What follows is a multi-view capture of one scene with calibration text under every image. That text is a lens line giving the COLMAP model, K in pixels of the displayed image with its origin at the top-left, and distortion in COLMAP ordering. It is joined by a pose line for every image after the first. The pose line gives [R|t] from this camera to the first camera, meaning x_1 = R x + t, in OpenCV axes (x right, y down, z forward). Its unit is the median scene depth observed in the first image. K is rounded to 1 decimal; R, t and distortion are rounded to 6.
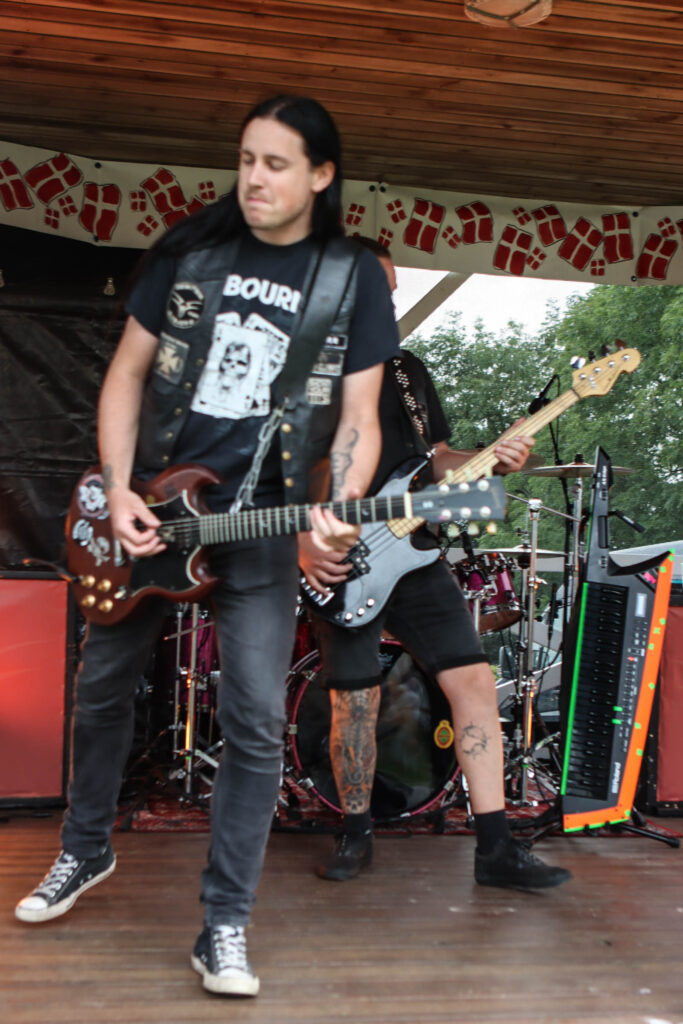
lens RADIAL K [[1458.6, 0, 365.3], [0, 1458.6, 508.0], [0, 0, 1]] dist [-0.097335, 0.000000]
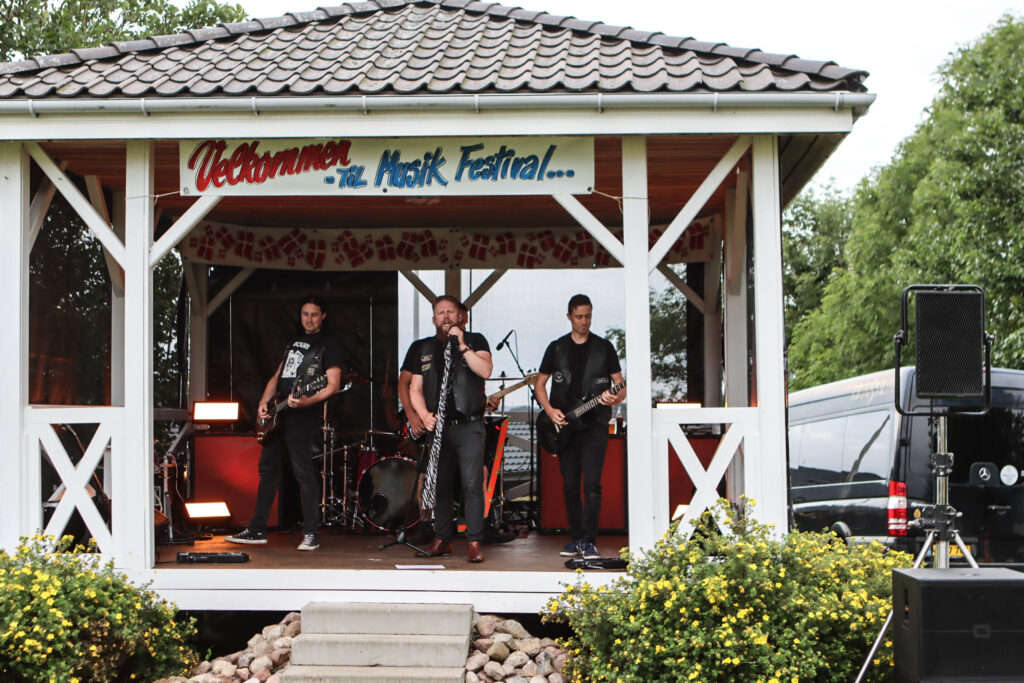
lens RADIAL K [[1607.4, 0, 517.7], [0, 1607.4, 323.9], [0, 0, 1]] dist [-0.063606, 0.000000]
pose [[0.968742, -0.047696, -0.243443, 0.639475], [0.045193, 0.998852, -0.015858, -0.057367], [0.243920, 0.004361, 0.969786, -1.131234]]
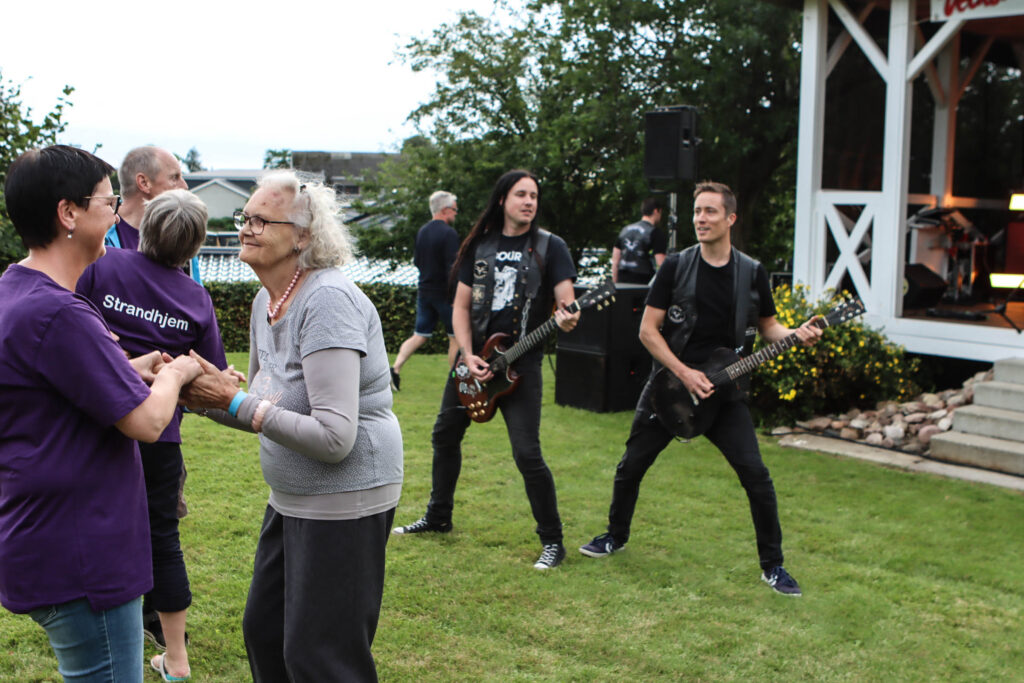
lens RADIAL K [[1137.6, 0, 506.5], [0, 1137.6, 343.9], [0, 0, 1]] dist [-0.096865, 0.000000]
pose [[0.510625, 0.088214, -0.855267, 0.861525], [0.035843, 0.991674, 0.123683, -0.021152], [0.859056, -0.093811, 0.503211, -0.848131]]
